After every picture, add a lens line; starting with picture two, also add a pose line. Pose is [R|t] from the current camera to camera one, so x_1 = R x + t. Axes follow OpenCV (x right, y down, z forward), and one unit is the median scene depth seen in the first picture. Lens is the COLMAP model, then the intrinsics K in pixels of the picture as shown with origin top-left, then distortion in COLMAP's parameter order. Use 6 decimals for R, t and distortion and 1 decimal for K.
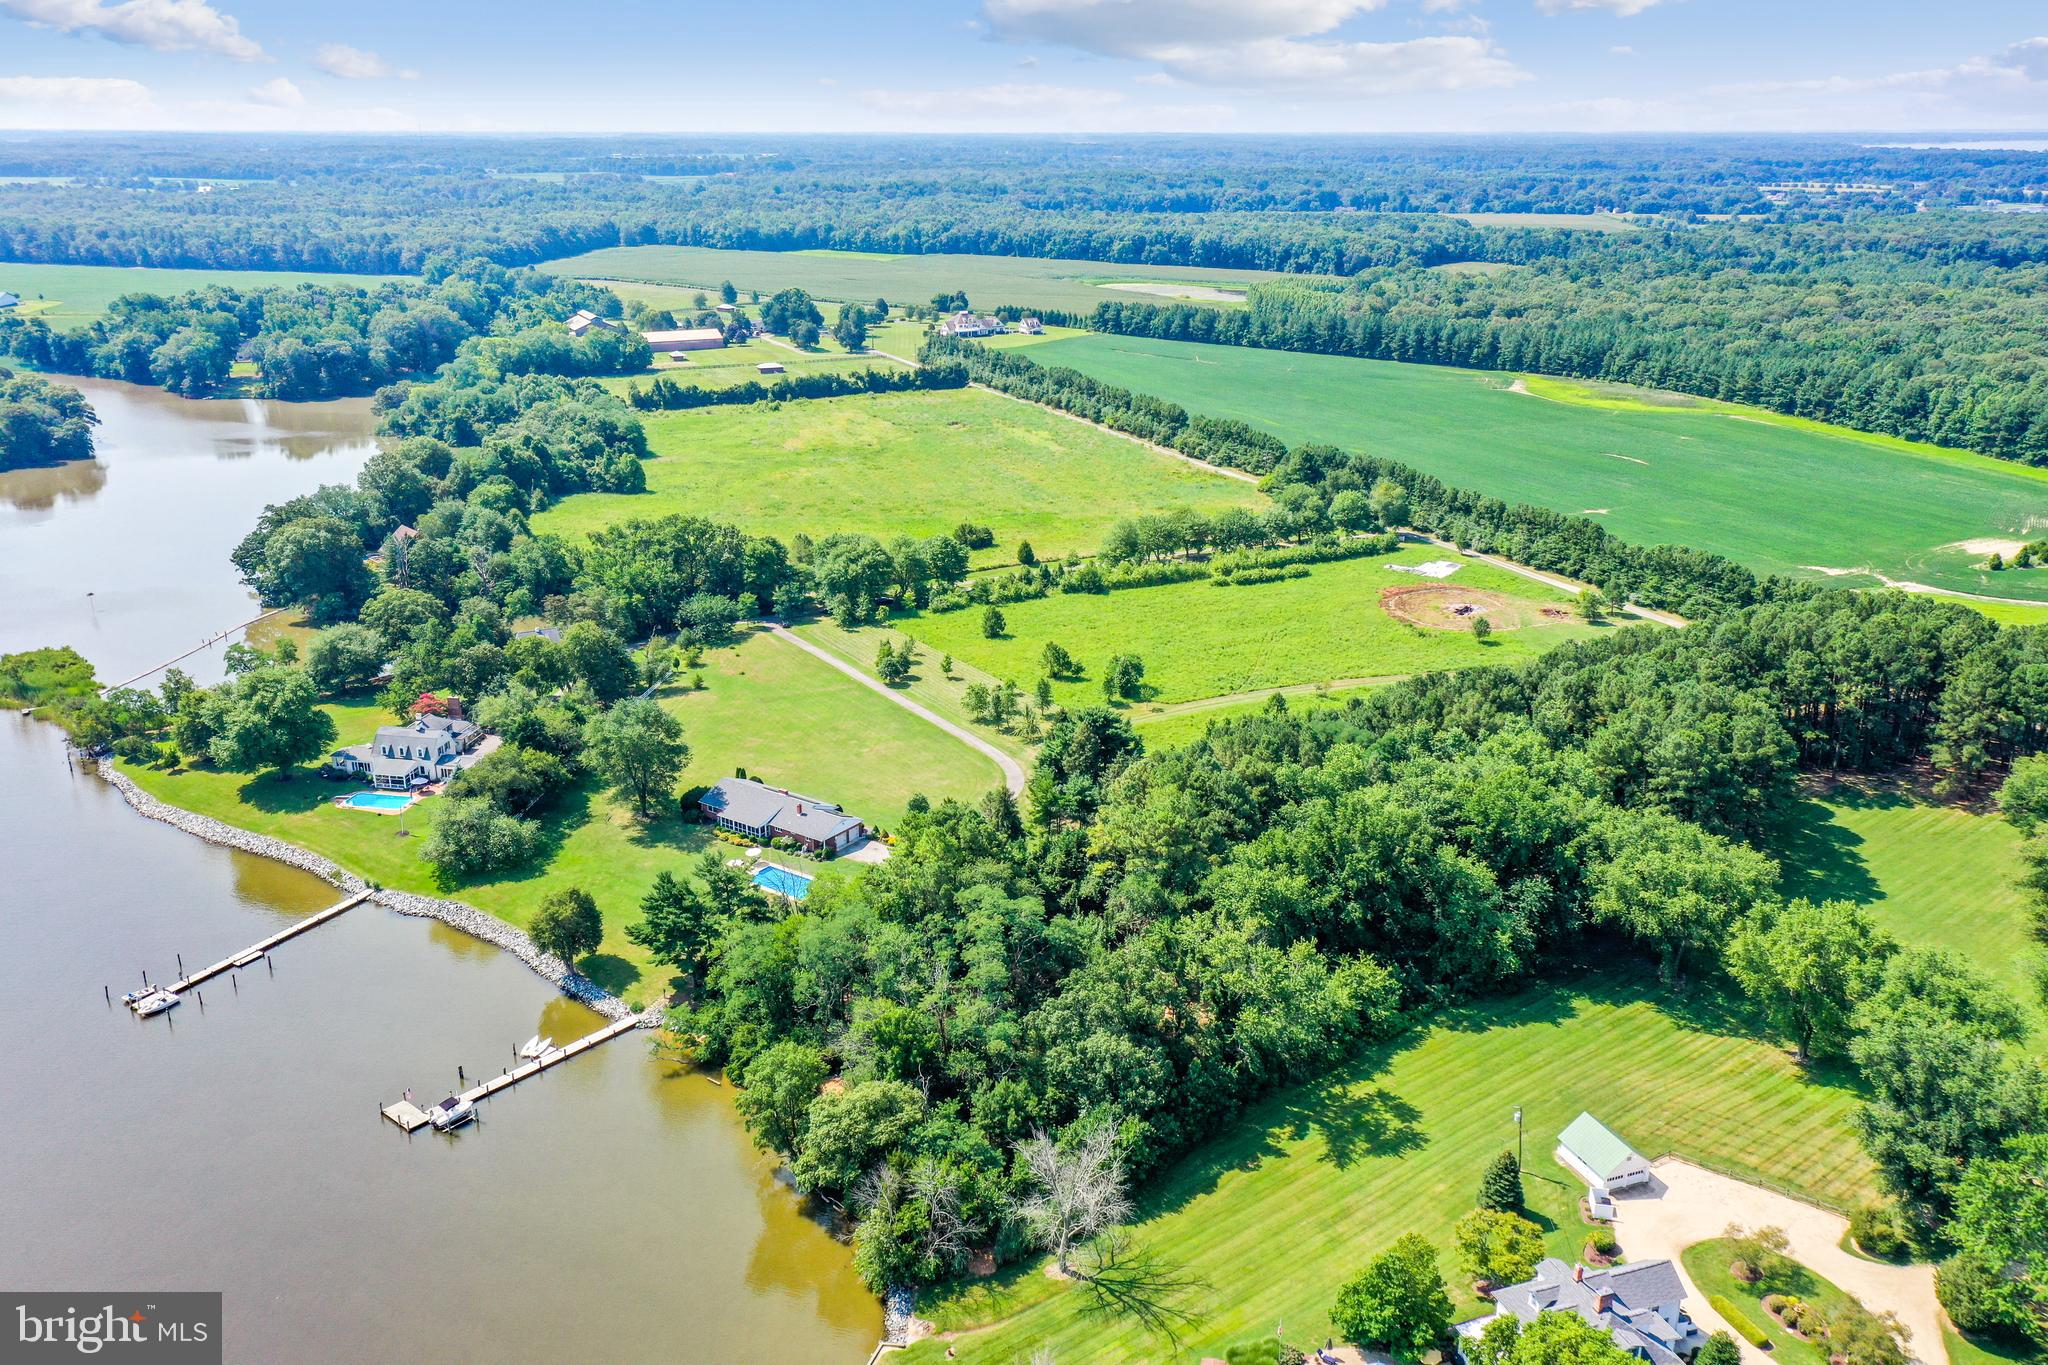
lens RADIAL K [[1614.4, 0, 1024.0], [0, 1614.4, 682.5], [0, 0, 1]] dist [0.000555, 0.011080]
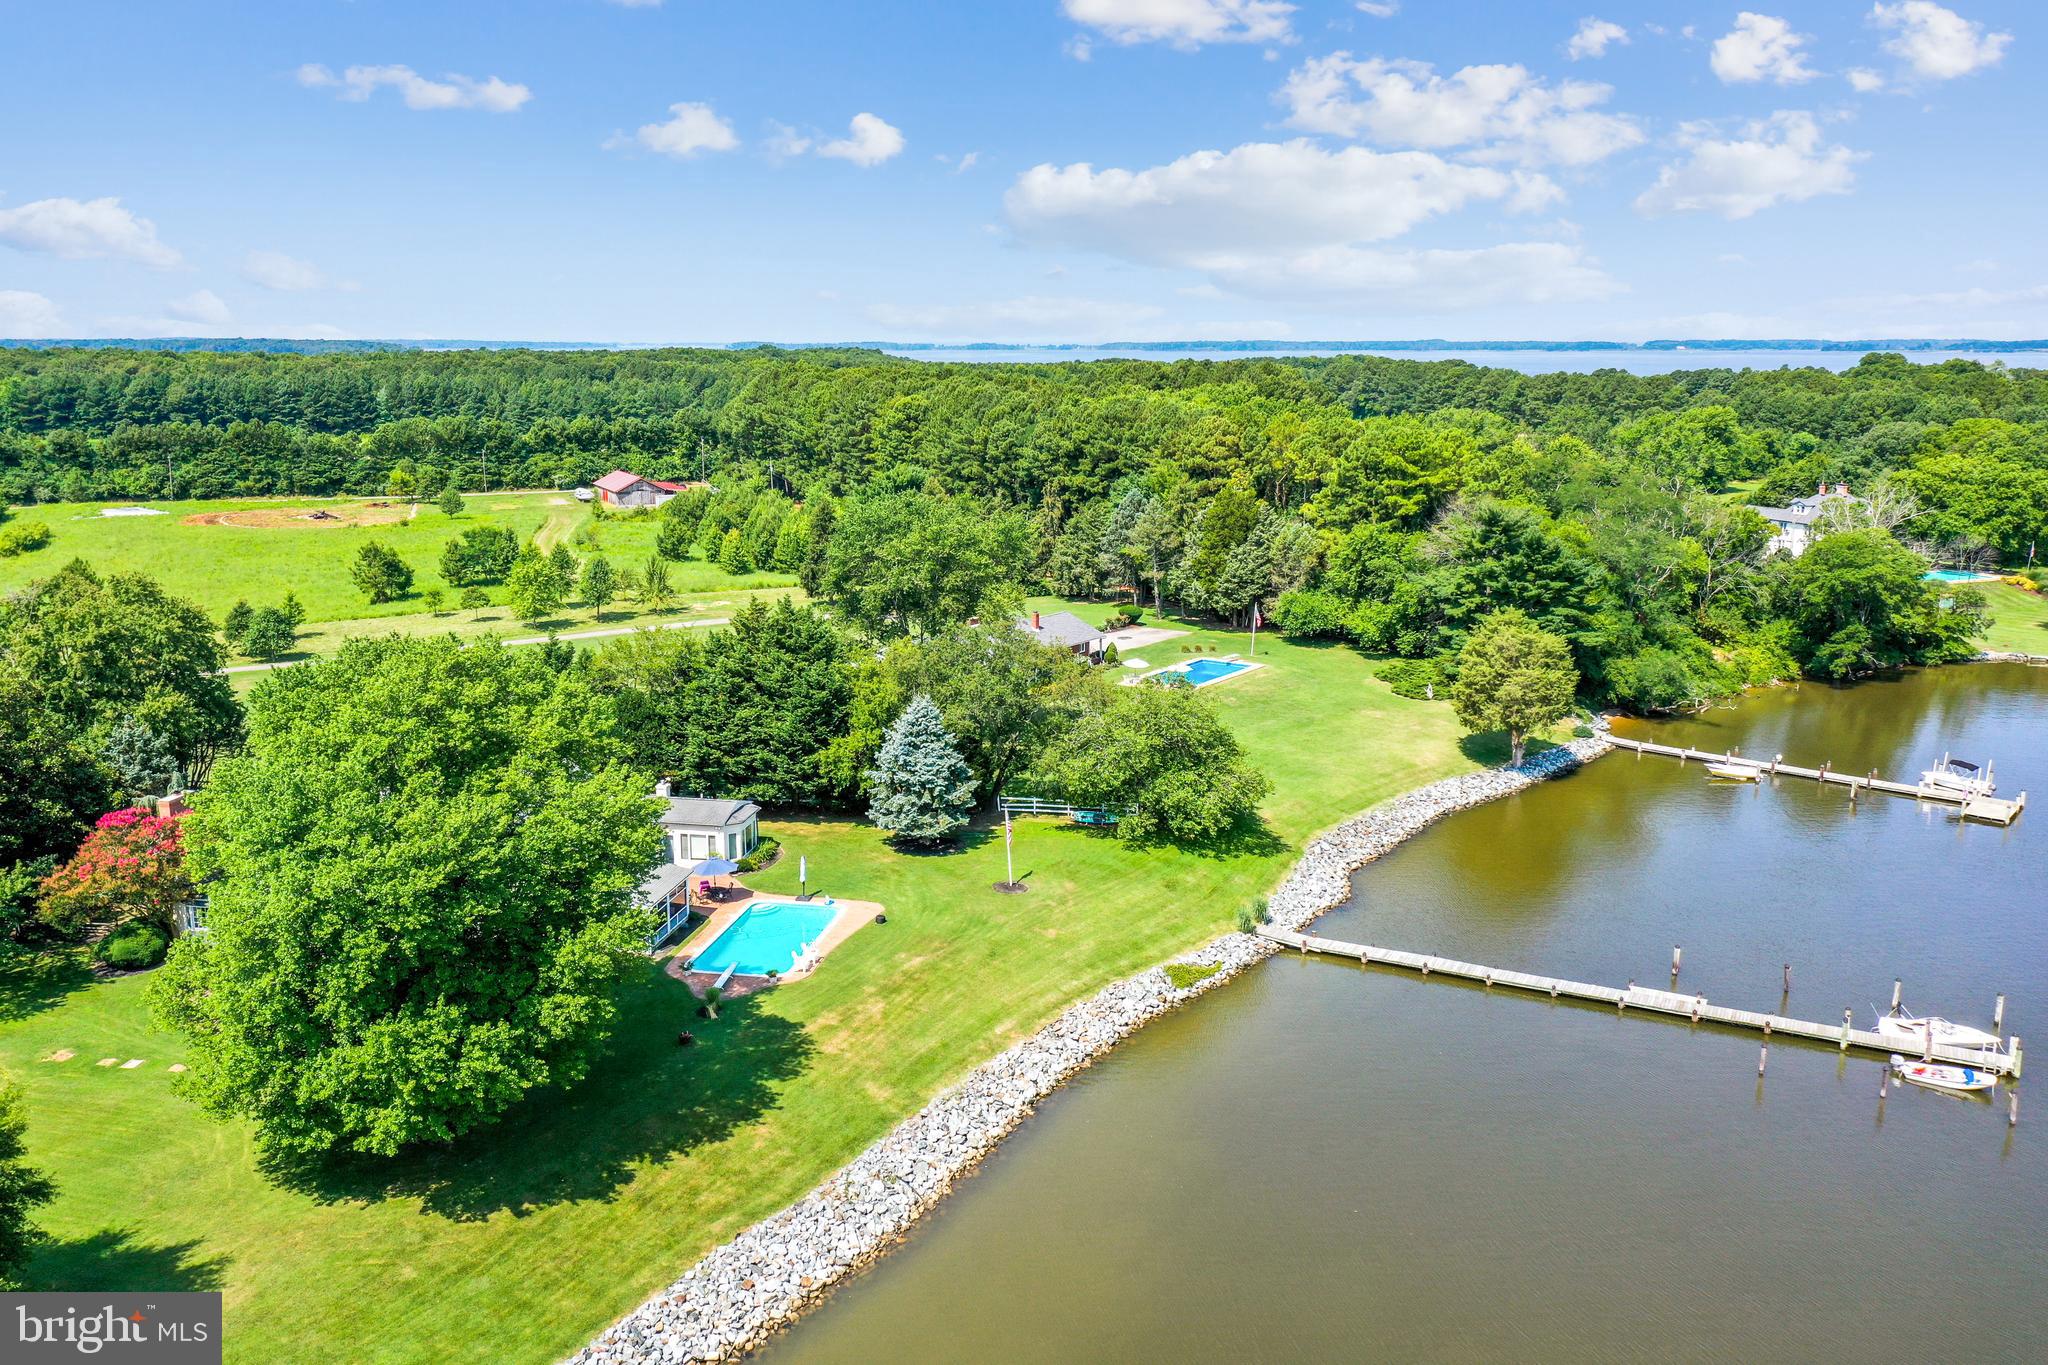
lens RADIAL K [[1625.4, 0, 1024.0], [0, 1625.4, 682.5], [0, 0, 1]] dist [0.005311, 0.008170]
pose [[-0.011773, -0.196660, 0.980401, -0.283272], [0.320415, 0.928027, 0.190002, -0.006850], [-0.947204, 0.316372, 0.052087, 0.373449]]
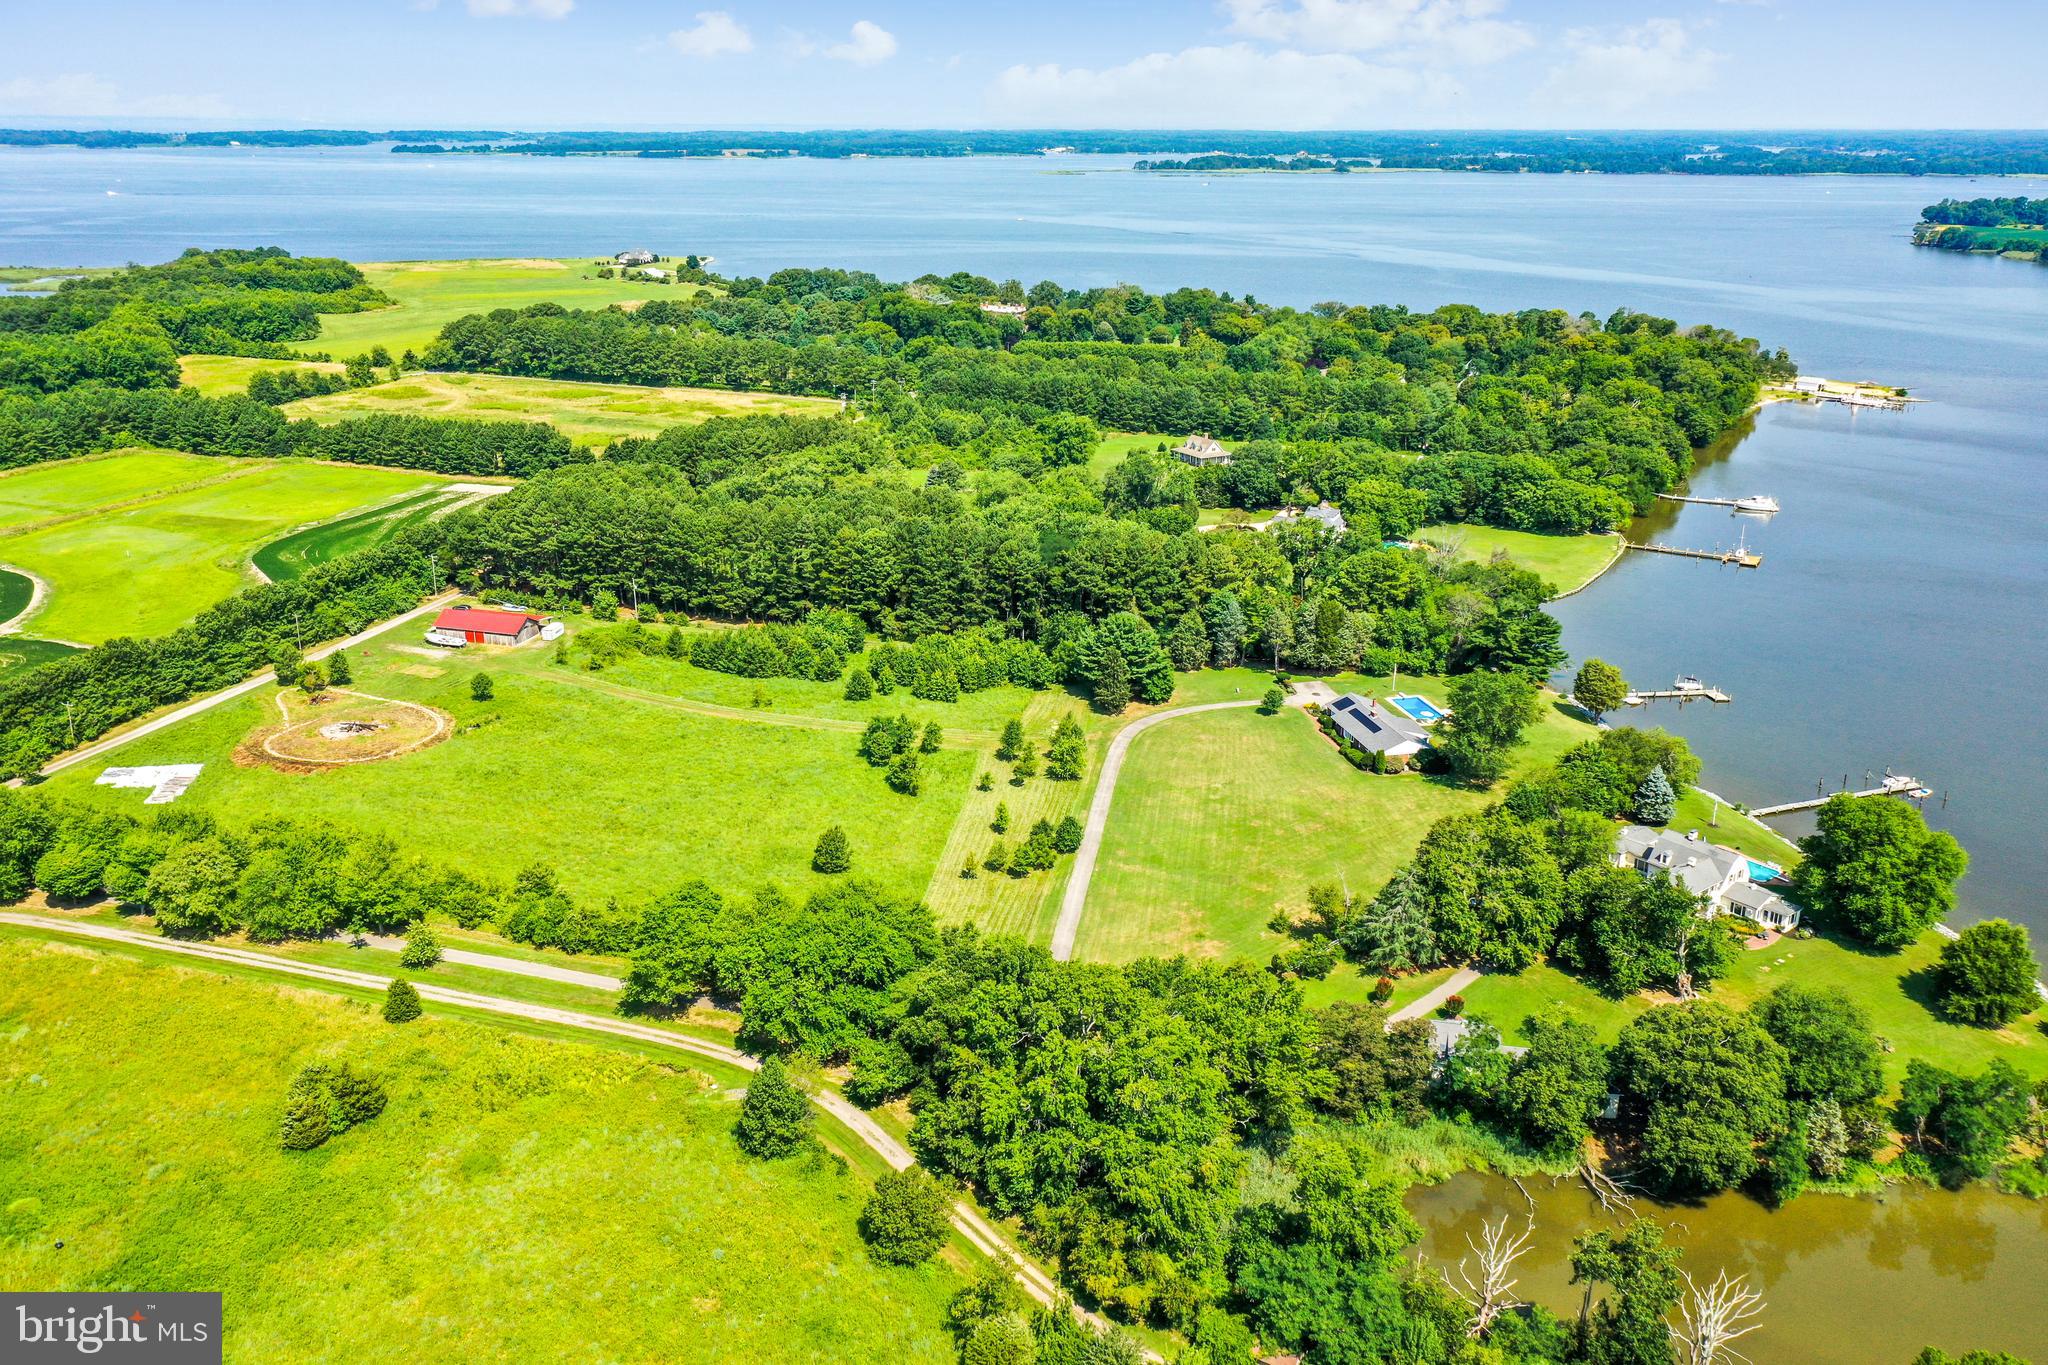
lens RADIAL K [[1625.4, 0, 1024.0], [0, 1625.4, 682.5], [0, 0, 1]] dist [0.005311, 0.008170]
pose [[-0.759753, -0.212199, 0.614611, -0.258558], [0.203095, 0.820506, 0.534342, -0.236758], [-0.617679, 0.530793, -0.580285, 0.698066]]
